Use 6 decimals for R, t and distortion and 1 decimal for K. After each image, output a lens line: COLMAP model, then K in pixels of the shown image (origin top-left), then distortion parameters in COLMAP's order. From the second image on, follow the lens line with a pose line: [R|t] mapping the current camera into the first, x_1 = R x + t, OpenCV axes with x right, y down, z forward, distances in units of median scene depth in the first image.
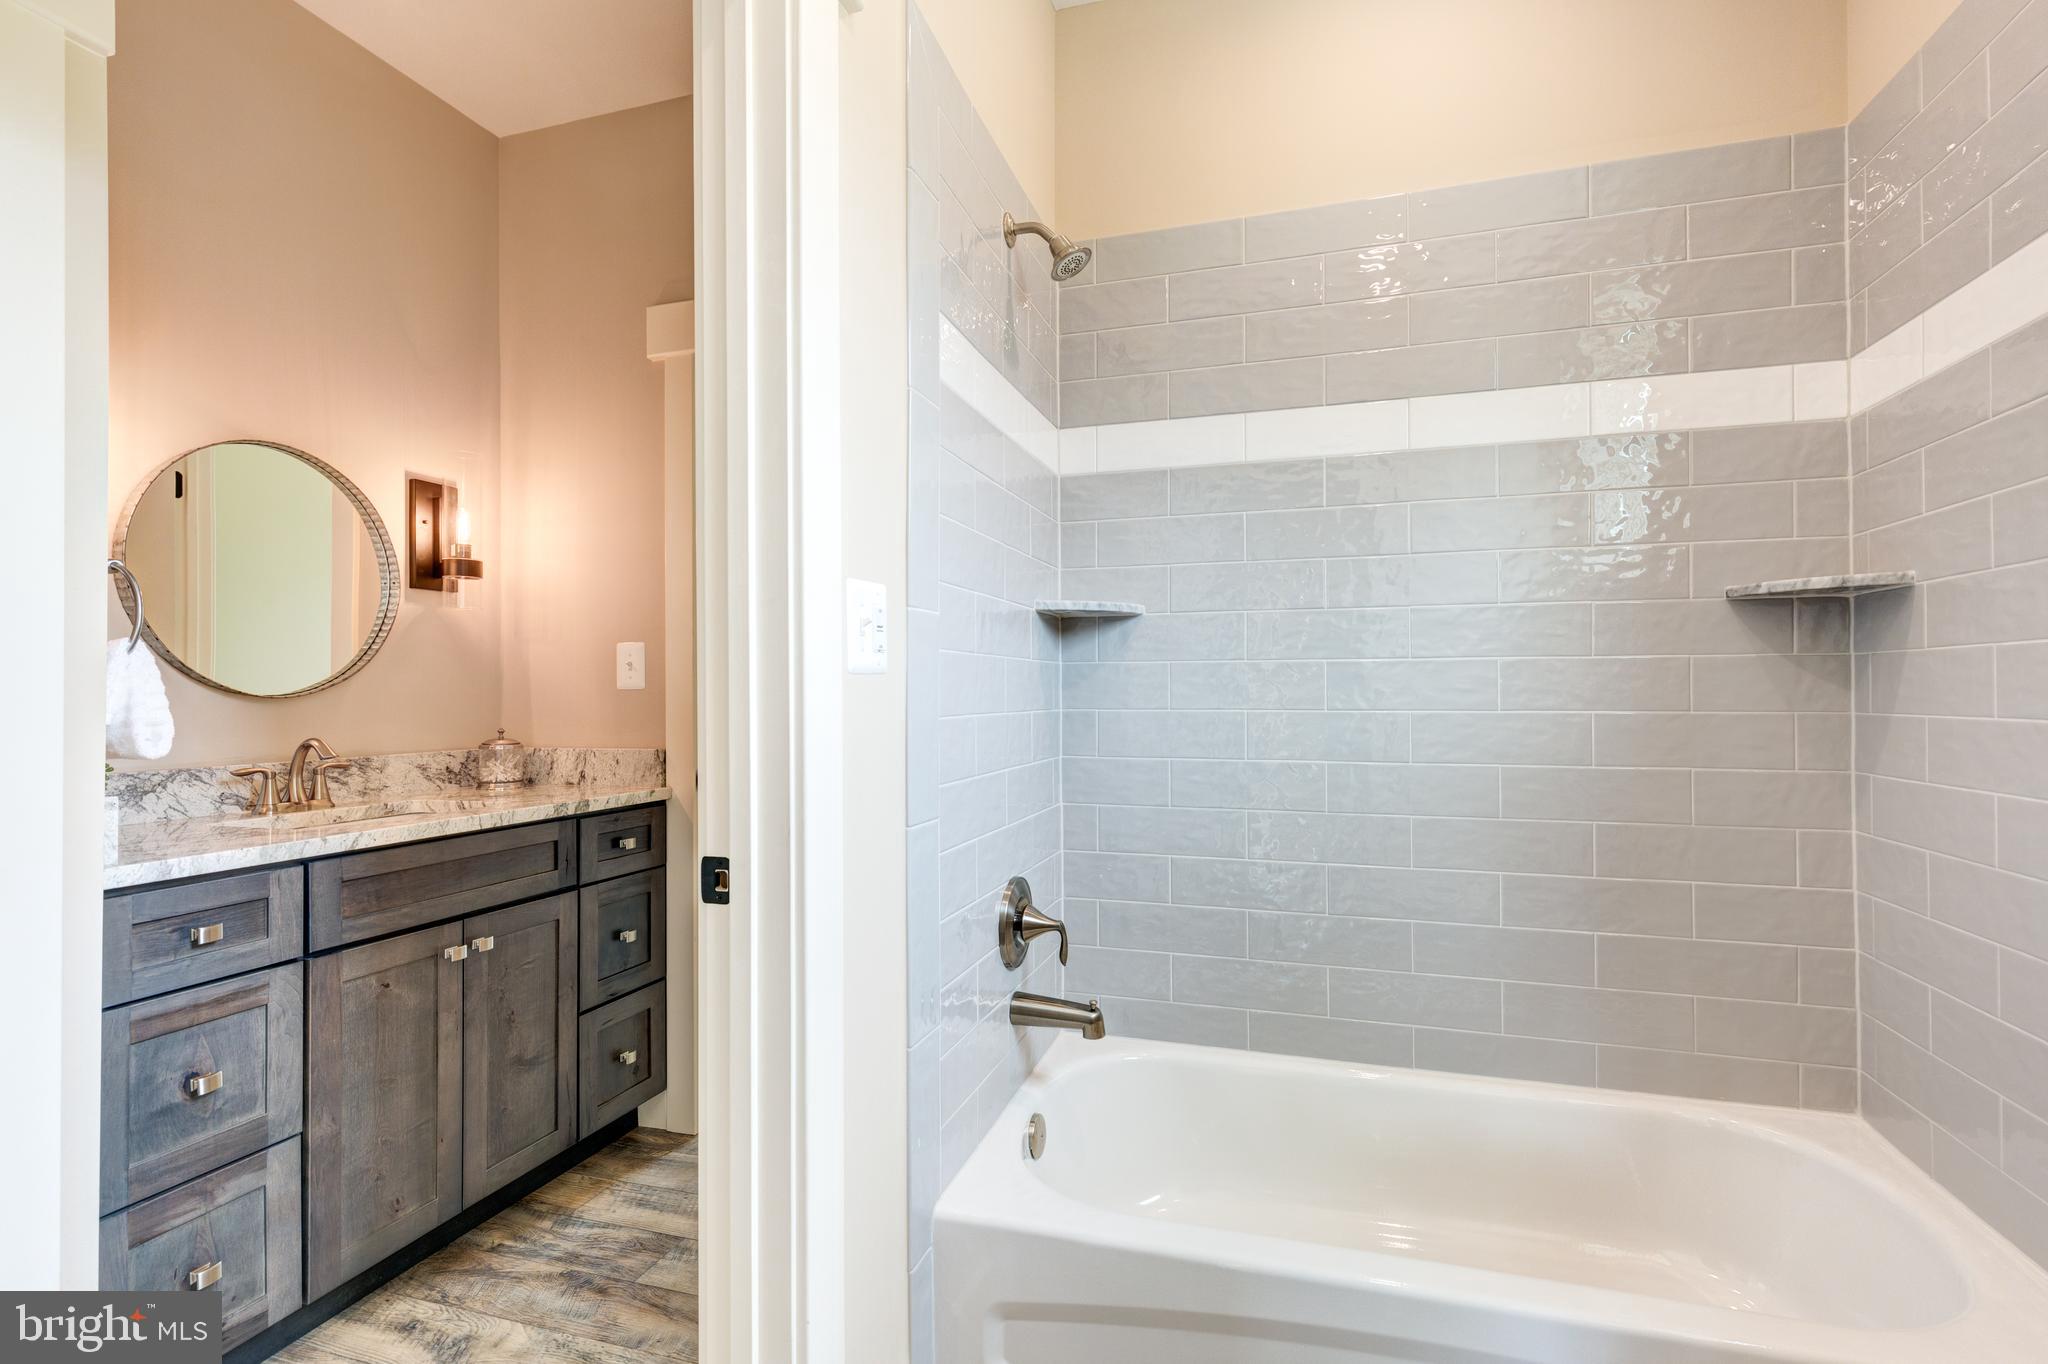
lens RADIAL K [[941.8, 0, 1031.2], [0, 941.8, 687.9], [0, 0, 1]] dist [0.011023, -0.002210]
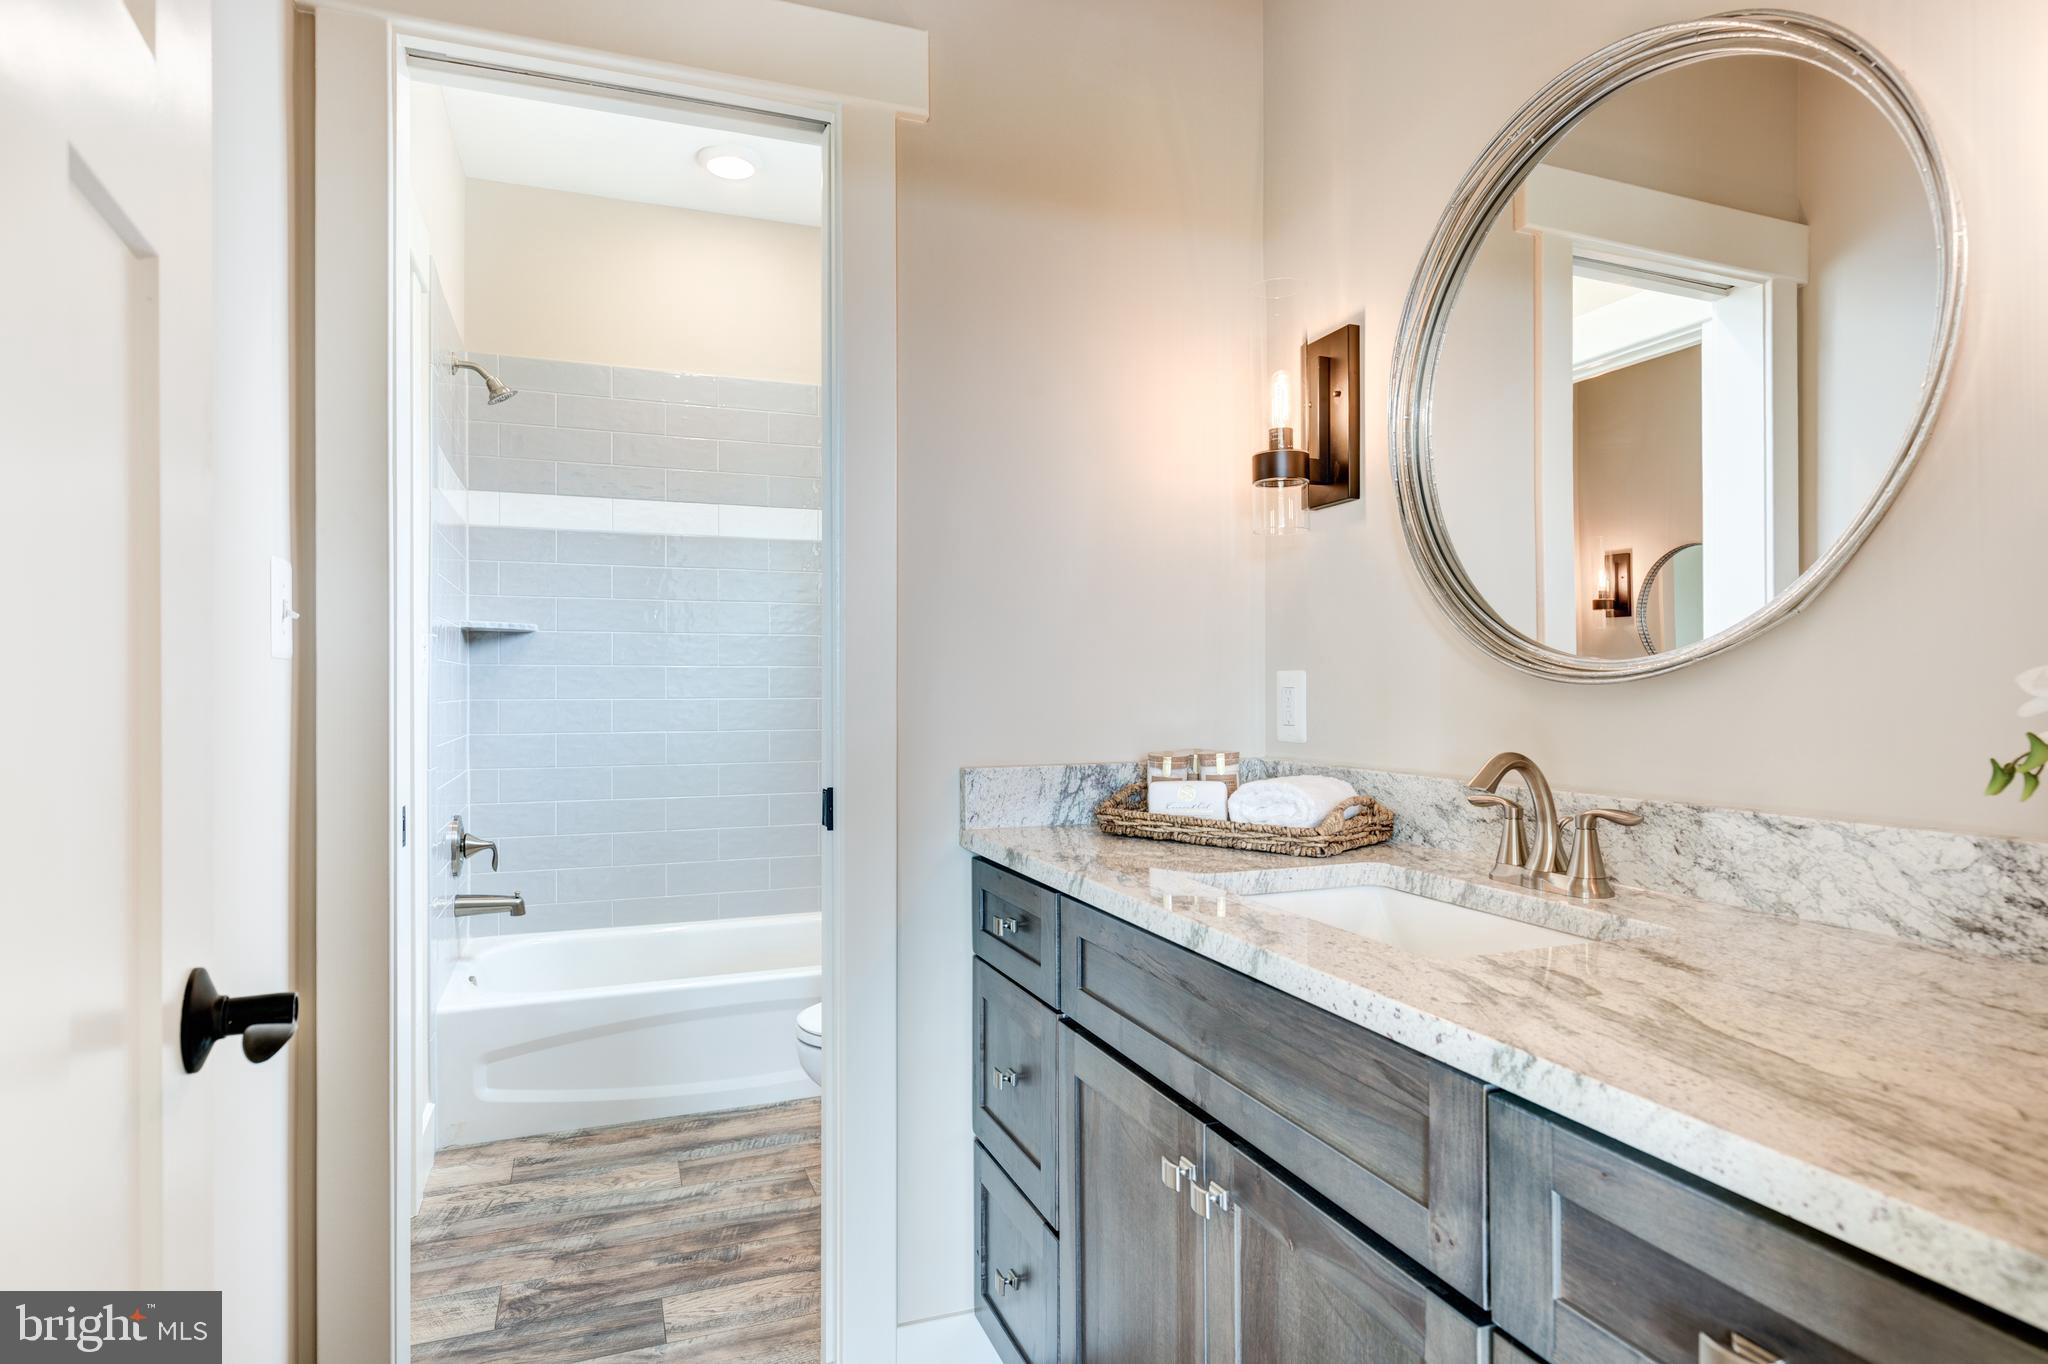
lens RADIAL K [[1104.9, 0, 1026.2], [0, 1104.9, 680.5], [0, 0, 1]] dist [0.001463, -0.000163]
pose [[0.779401, 0.006375, 0.626493, -0.393727], [-0.010772, 0.999937, 0.003227, -0.020419], [-0.626433, -0.009264, 0.779420, -0.852957]]
